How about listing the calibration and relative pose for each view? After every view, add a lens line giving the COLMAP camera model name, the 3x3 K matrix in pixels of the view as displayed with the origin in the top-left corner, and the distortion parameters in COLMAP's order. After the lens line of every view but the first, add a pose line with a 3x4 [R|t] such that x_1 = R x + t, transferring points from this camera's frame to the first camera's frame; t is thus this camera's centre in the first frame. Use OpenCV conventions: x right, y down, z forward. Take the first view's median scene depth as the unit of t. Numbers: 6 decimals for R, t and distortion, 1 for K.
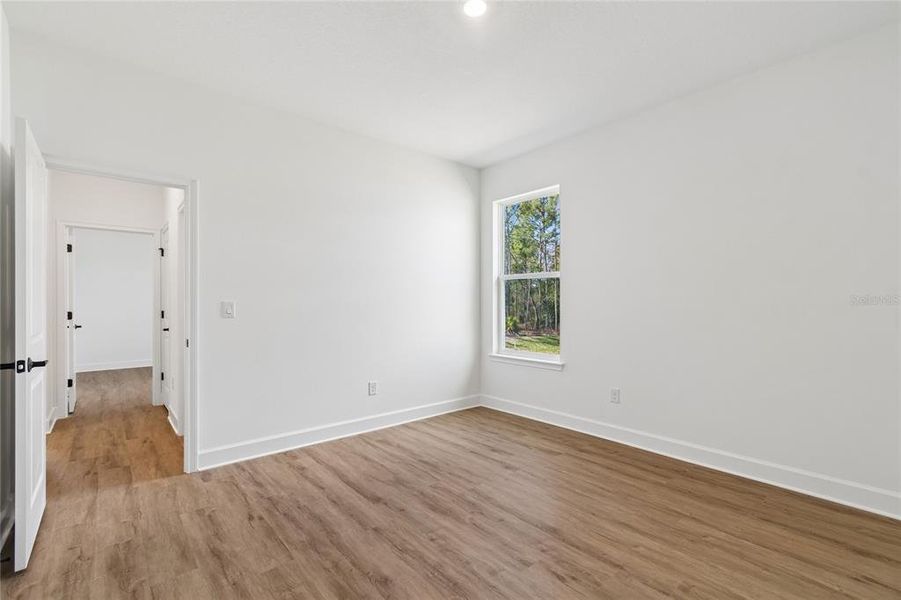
lens RADIAL K [[406.0, 0, 442.5], [0, 406.0, 310.1], [0, 0, 1]] dist [0.002878, 0.000185]
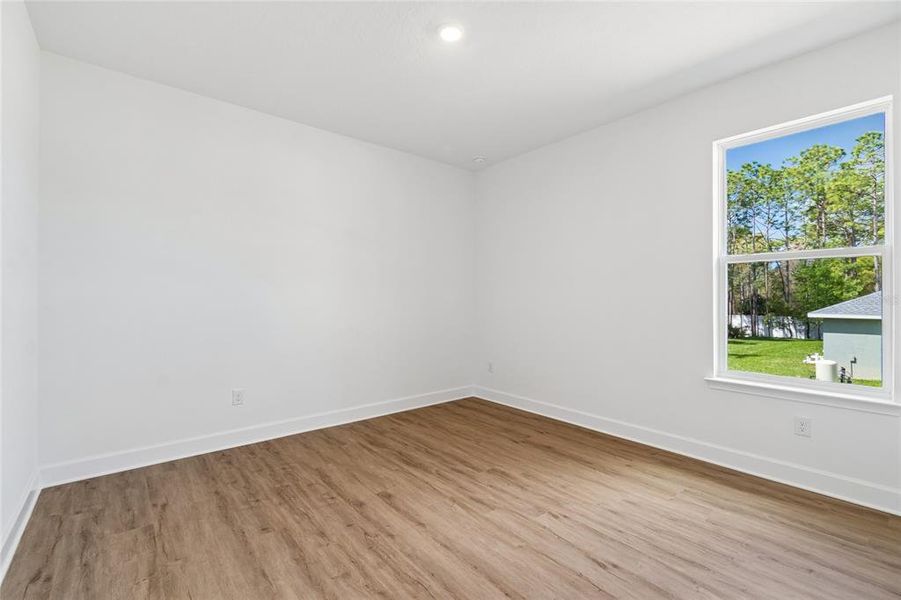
lens RADIAL K [[402.9, 0, 440.8], [0, 402.9, 298.8], [0, 0, 1]] dist [0.000319, -0.001407]
pose [[0.999716, 0.005536, -0.023188, -0.330871], [-0.005919, 0.999846, -0.016499, -0.004153], [0.023093, 0.016632, 0.999595, 0.397497]]
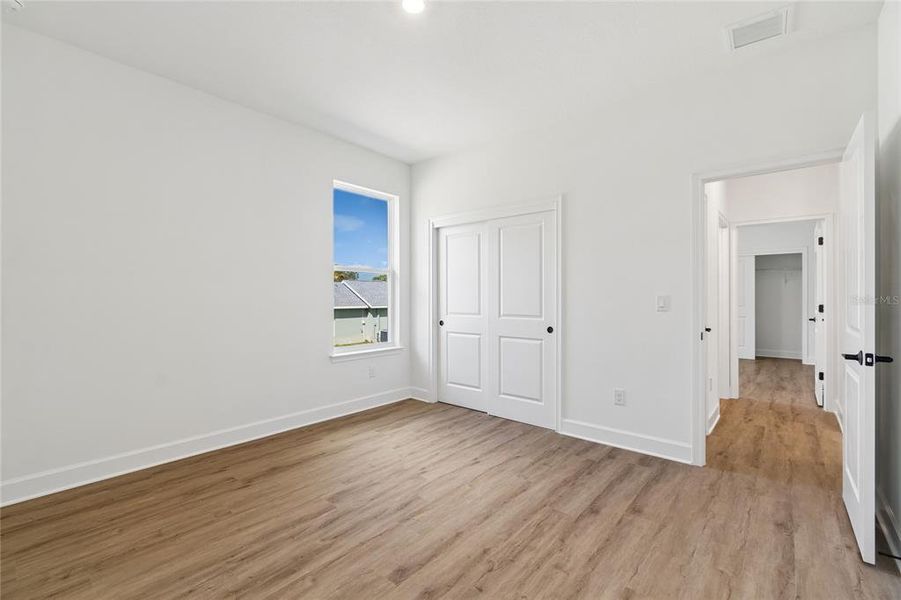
lens RADIAL K [[402.9, 0, 440.8], [0, 402.9, 298.8], [0, 0, 1]] dist [0.000319, -0.001407]
pose [[-0.164969, -0.004070, 0.986290, -0.861106], [0.016326, 0.999843, 0.006857, -0.016150], [-0.986164, 0.017233, -0.164877, 1.031319]]
